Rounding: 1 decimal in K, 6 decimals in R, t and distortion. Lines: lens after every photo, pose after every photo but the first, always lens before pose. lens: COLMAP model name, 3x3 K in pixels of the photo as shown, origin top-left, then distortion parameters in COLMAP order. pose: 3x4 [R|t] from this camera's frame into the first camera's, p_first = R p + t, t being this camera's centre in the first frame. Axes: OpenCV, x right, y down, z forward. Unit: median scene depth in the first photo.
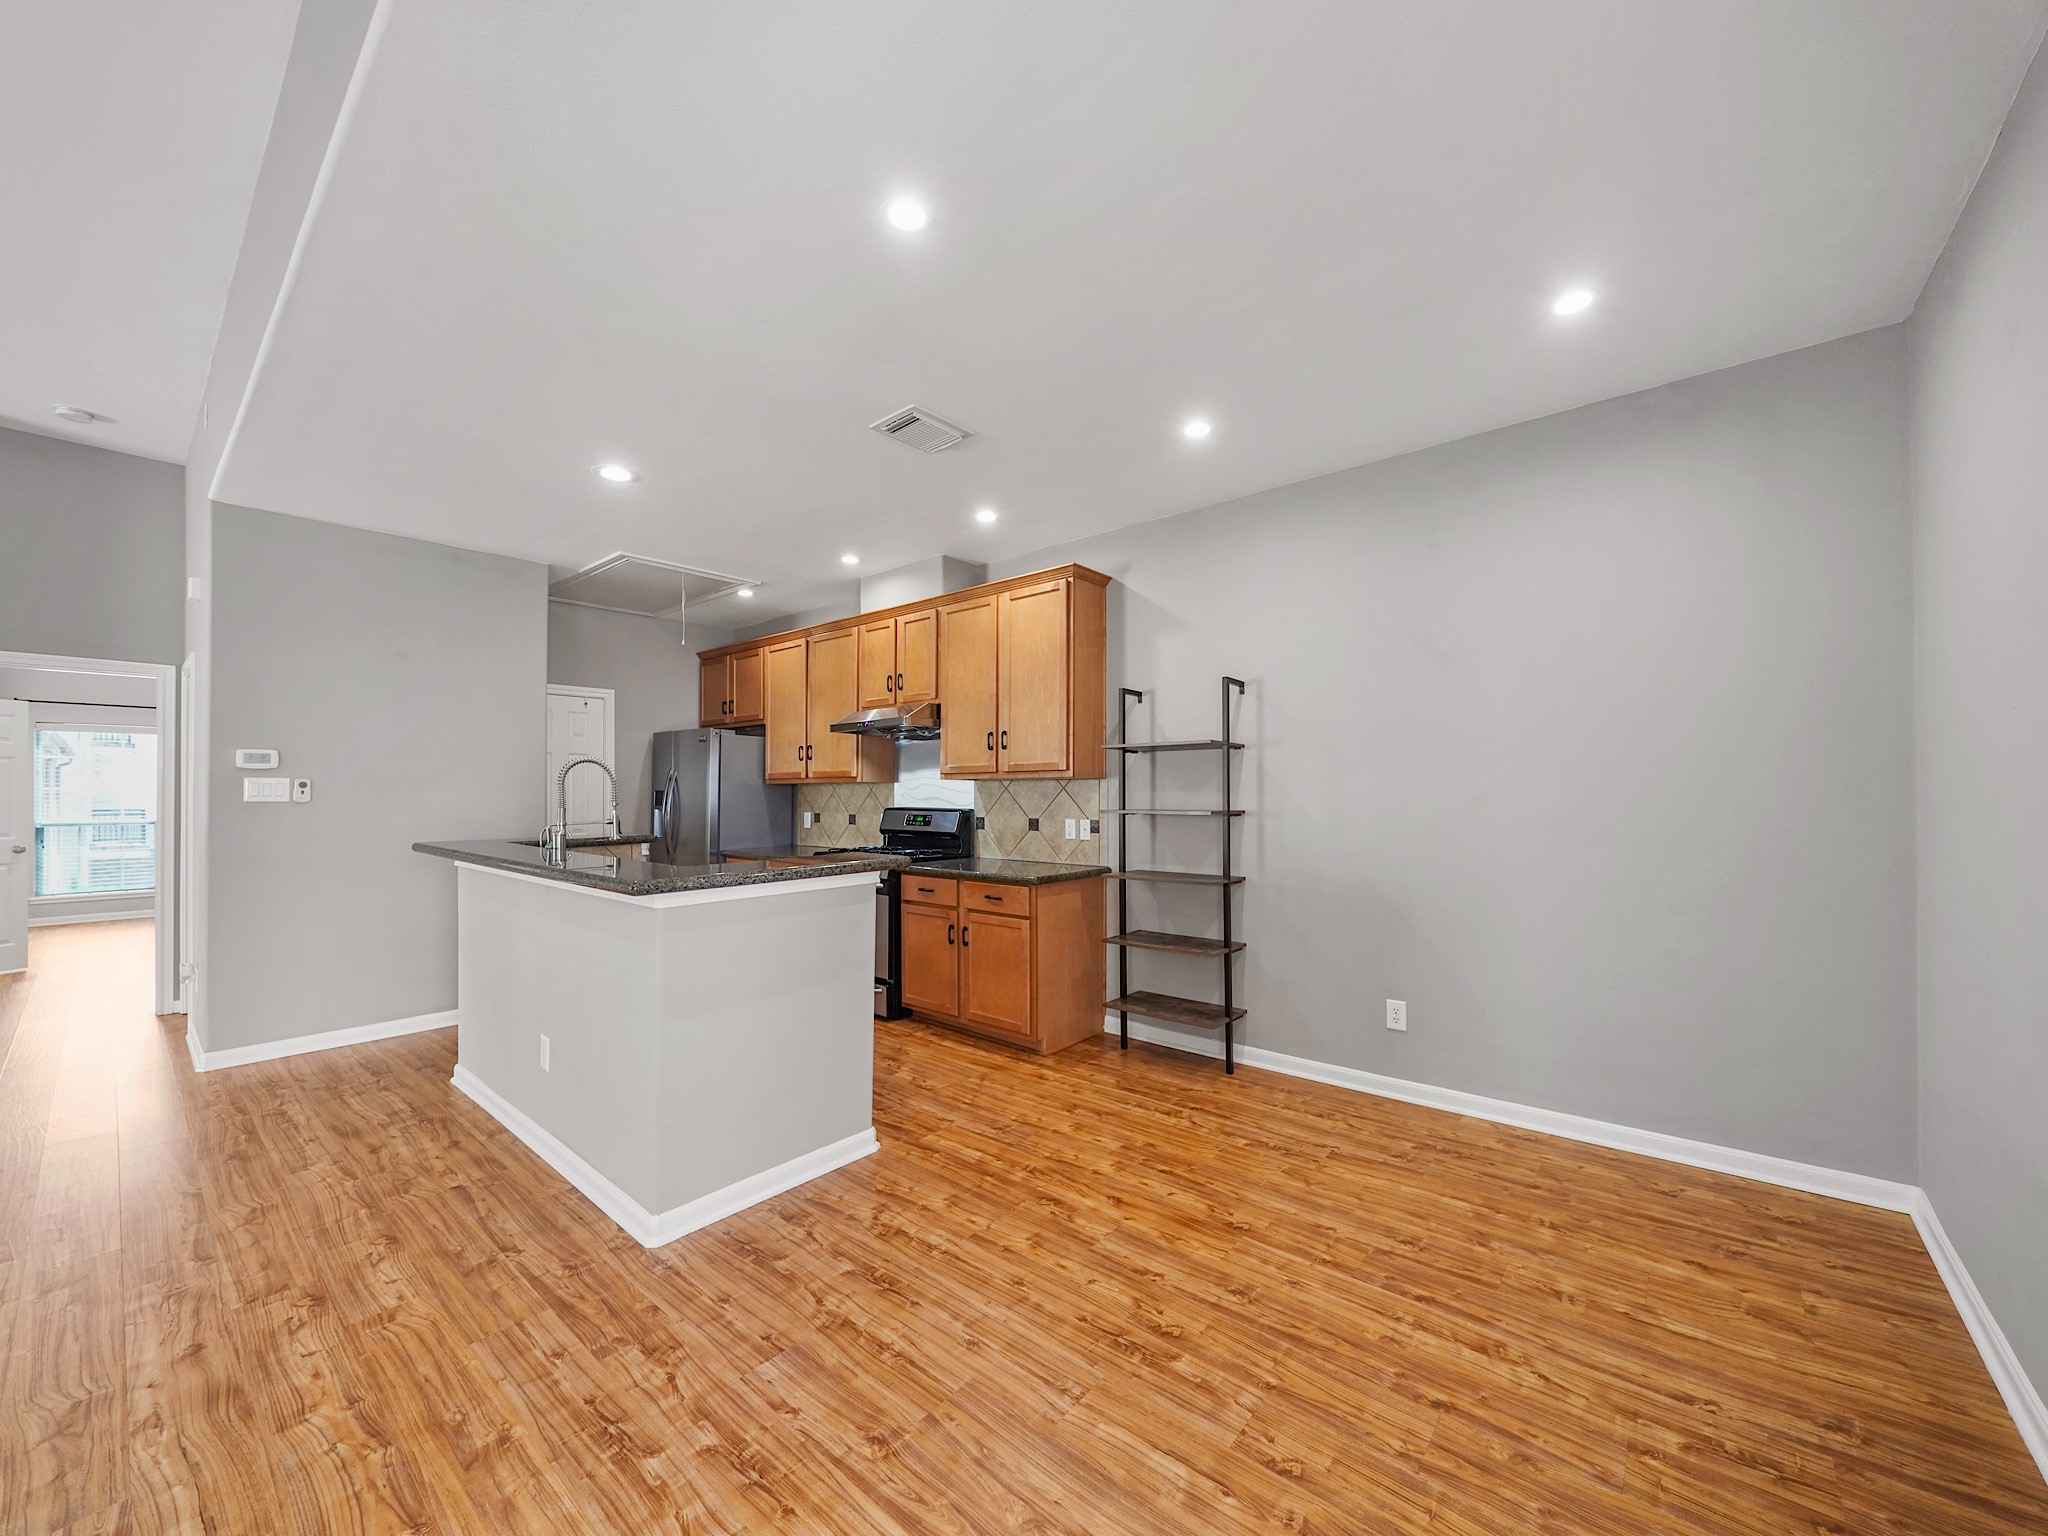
lens RADIAL K [[789.5, 0, 1020.6], [0, 789.5, 790.0], [0, 0, 1]] dist [-0.005012, -0.000507]
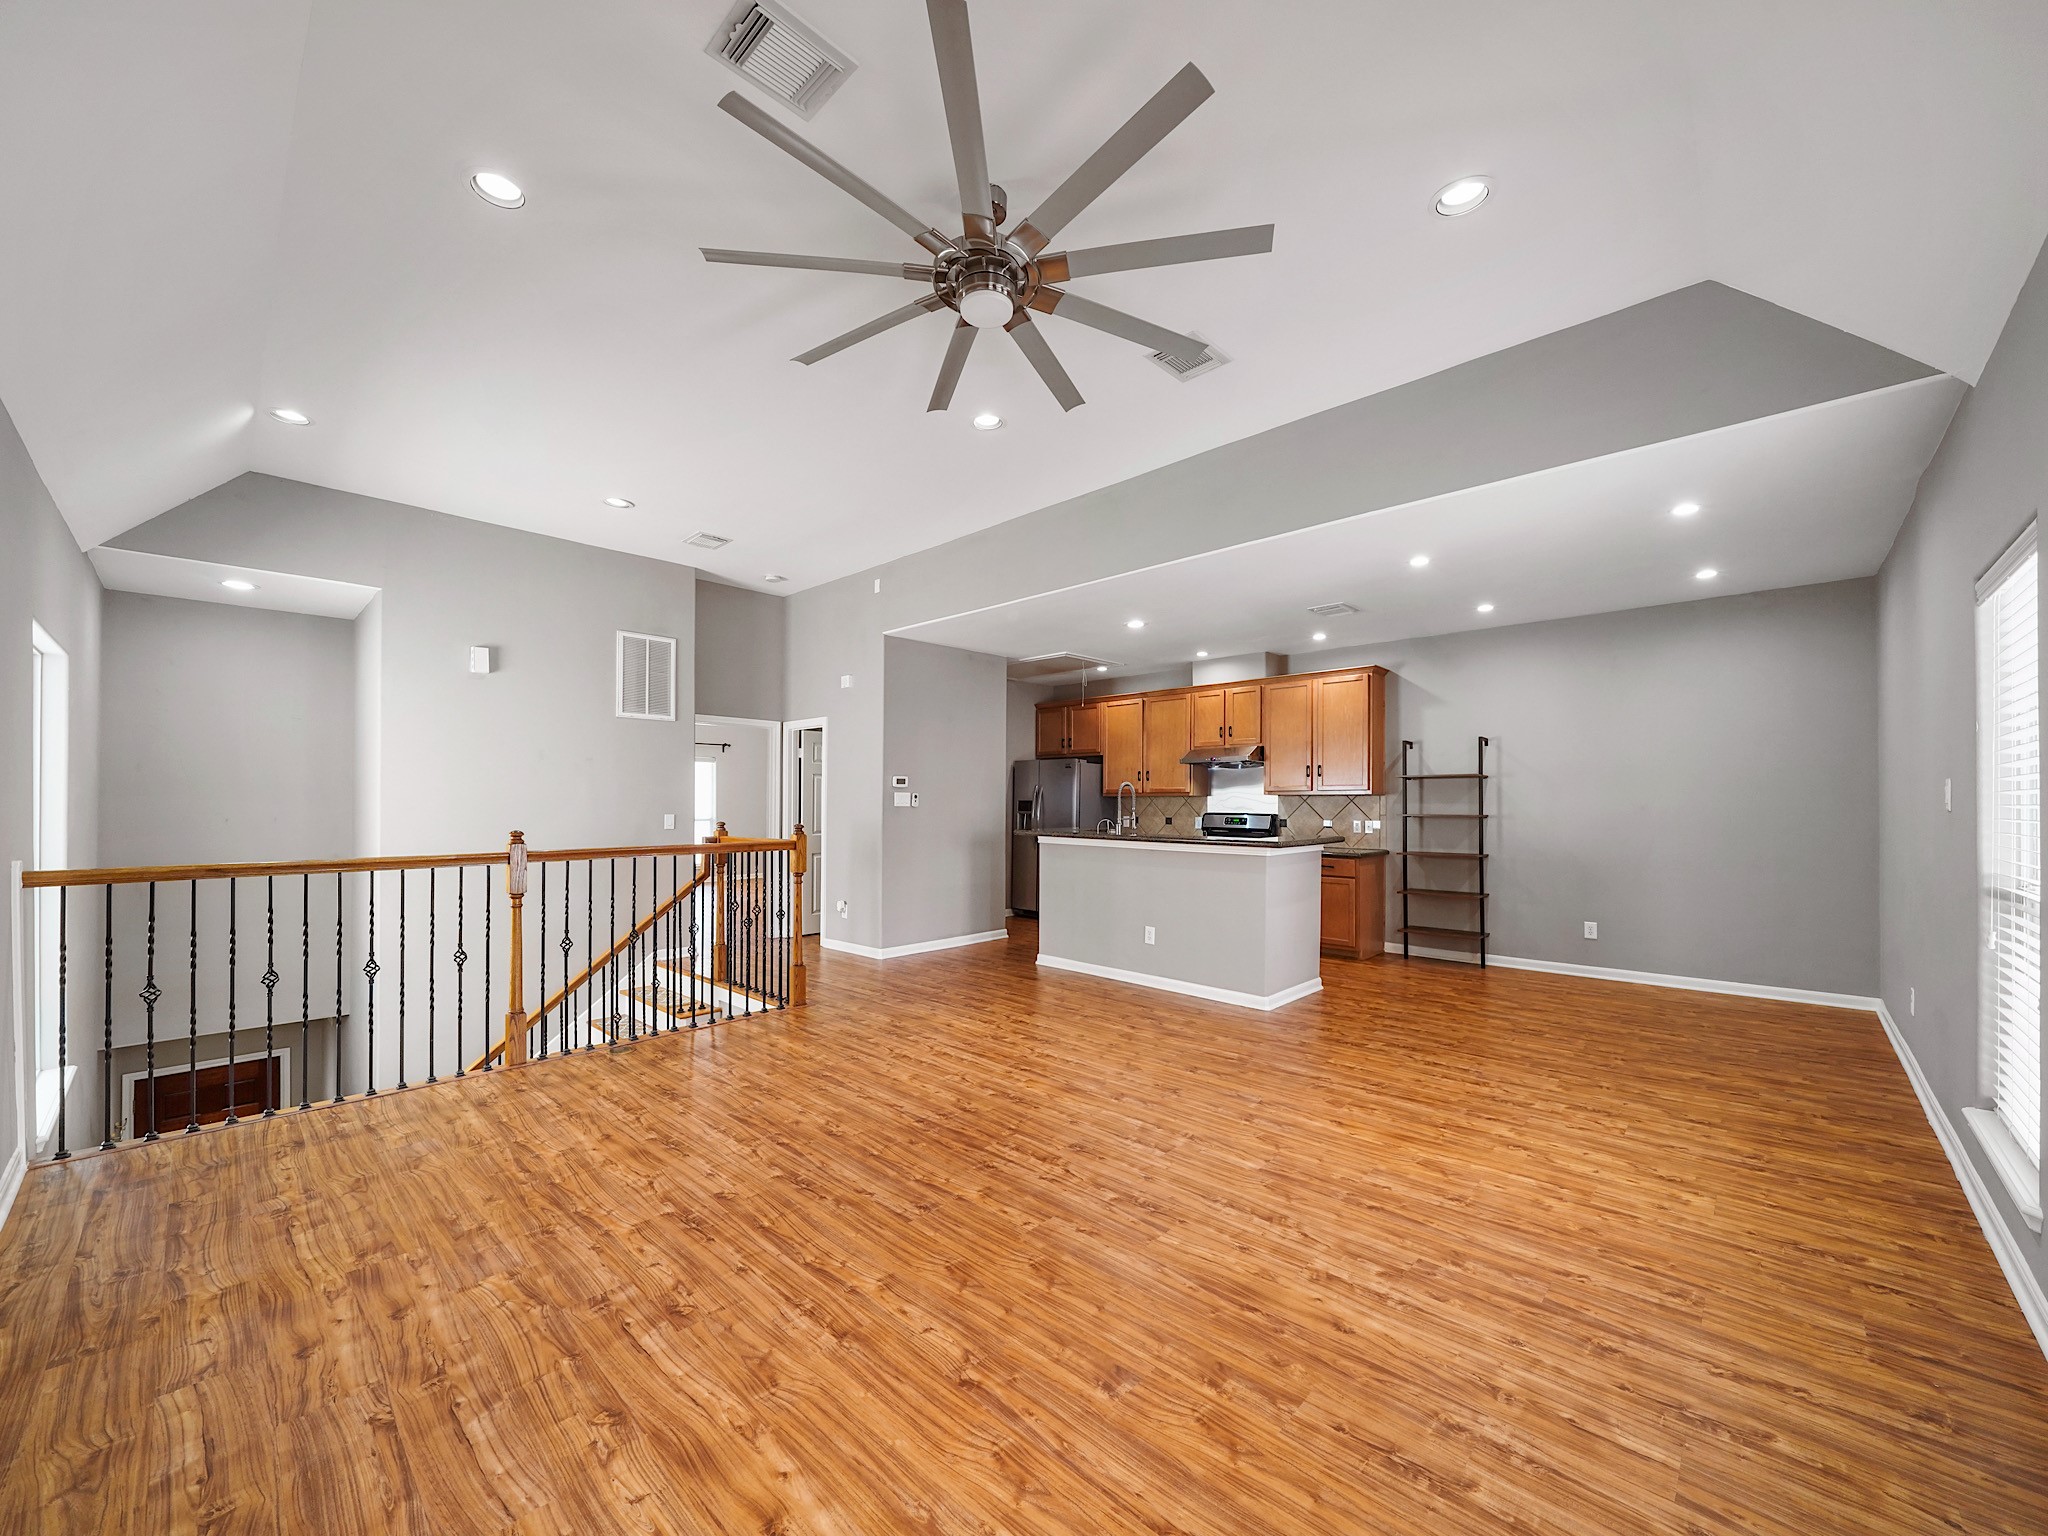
lens RADIAL K [[795.3, 0, 1025.7], [0, 795.3, 781.6], [0, 0, 1]] dist [-0.002046, -0.000594]
pose [[0.998807, 0.004189, -0.048660, -0.573065], [-0.005388, 0.999684, -0.024547, 0.002304], [0.048542, 0.024780, 0.998514, -0.691927]]
